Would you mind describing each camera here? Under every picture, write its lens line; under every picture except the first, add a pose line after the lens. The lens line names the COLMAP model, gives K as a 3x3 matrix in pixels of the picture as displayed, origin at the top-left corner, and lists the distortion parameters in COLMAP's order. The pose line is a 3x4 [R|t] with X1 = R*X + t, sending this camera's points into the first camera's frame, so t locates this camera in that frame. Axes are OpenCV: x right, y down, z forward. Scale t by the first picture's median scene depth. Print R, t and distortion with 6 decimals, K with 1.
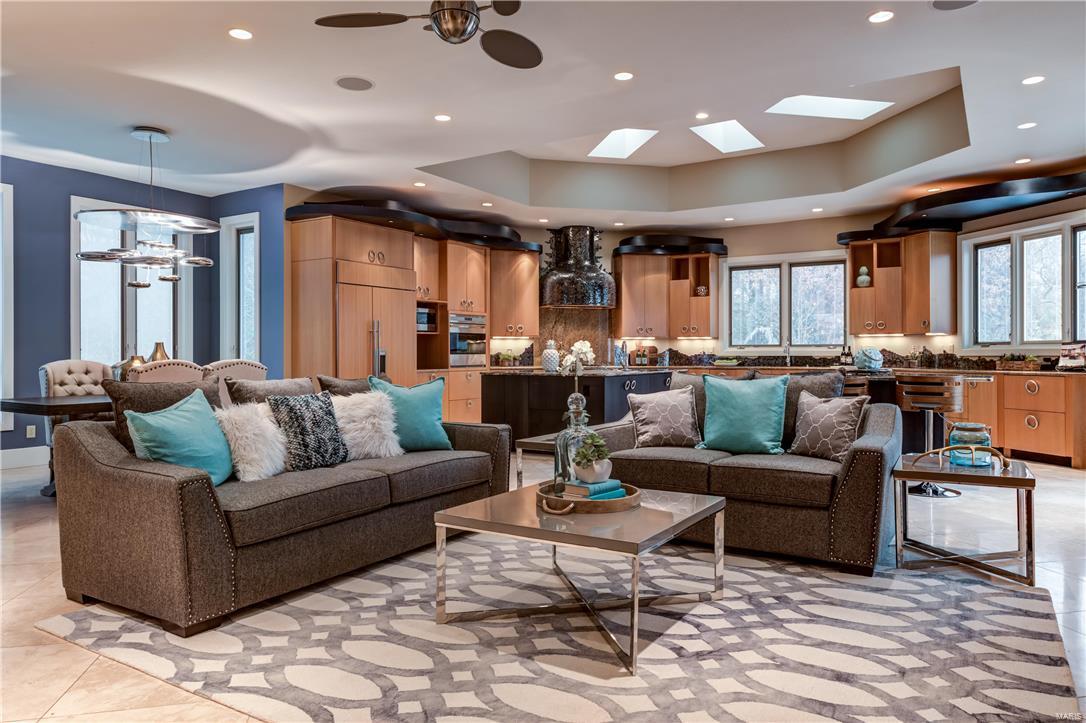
lens RADIAL K [[714.1, 0, 549.9], [0, 714.1, 355.7], [0, 0, 1]] dist [0.002368, -0.000478]
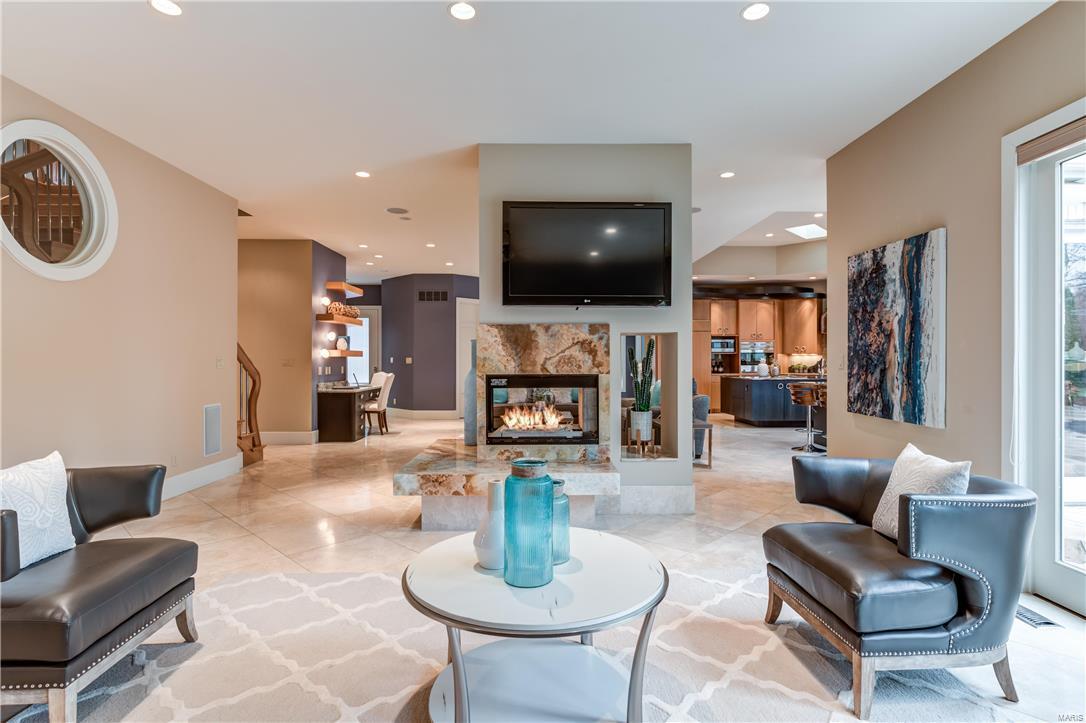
lens RADIAL K [[543.9, 0, 549.2], [0, 543.9, 358.5], [0, 0, 1]] dist [0.013430, -0.000320]
pose [[0.546300, 0.001959, -0.837587, 0.723364], [-0.002047, 0.999997, 0.001003, -0.018877], [0.837587, 0.001167, 0.546302, -0.117485]]
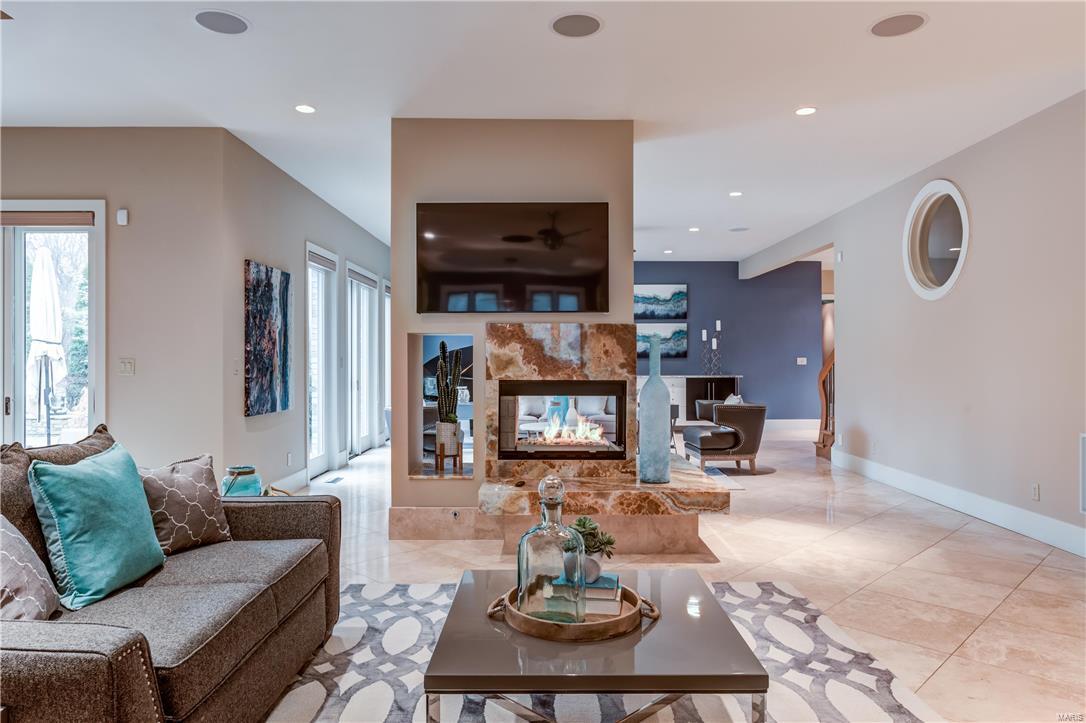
lens RADIAL K [[697.1, 0, 547.5], [0, 697.1, 356.5], [0, 0, 1]] dist [0.001495, -0.000779]
pose [[-0.533506, 0.005020, 0.845781, -0.184140], [0.004109, 0.999986, -0.003344, -0.021171], [-0.845786, 0.001692, -0.533519, 0.469591]]
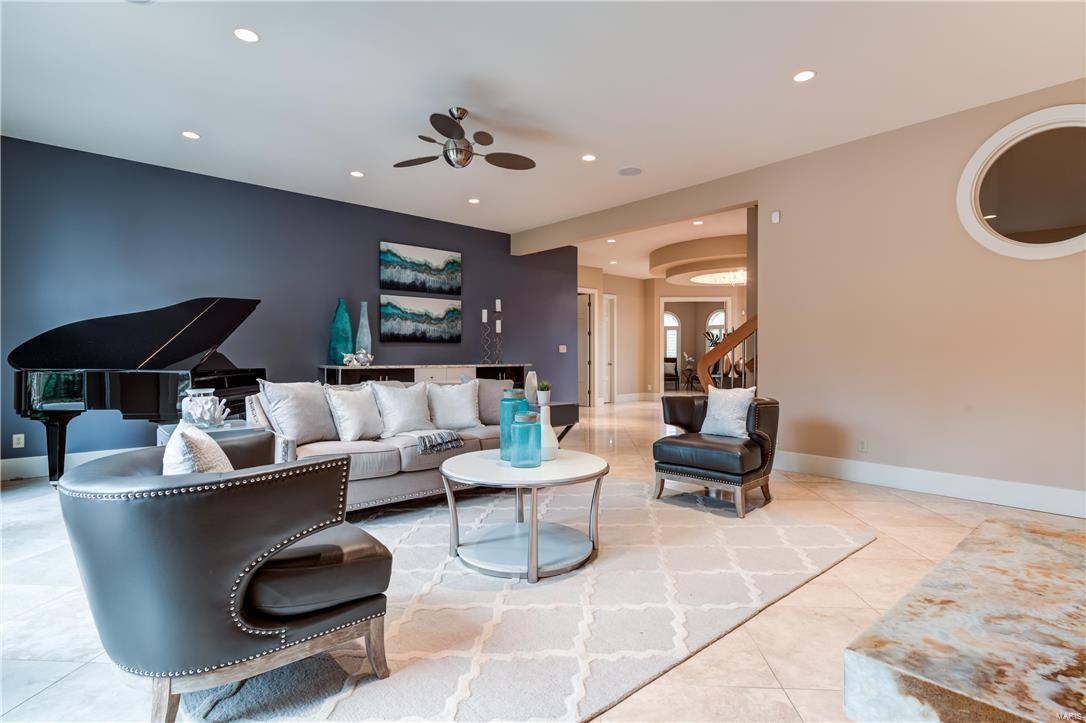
lens RADIAL K [[544.9, 0, 544.1], [0, 544.9, 357.8], [0, 0, 1]] dist [0.011652, -0.000727]
pose [[-0.957703, -0.000022, 0.287758, 0.433707], [0.001371, 0.999988, 0.004639, -0.002719], [-0.287755, 0.004837, -0.957692, 0.308661]]
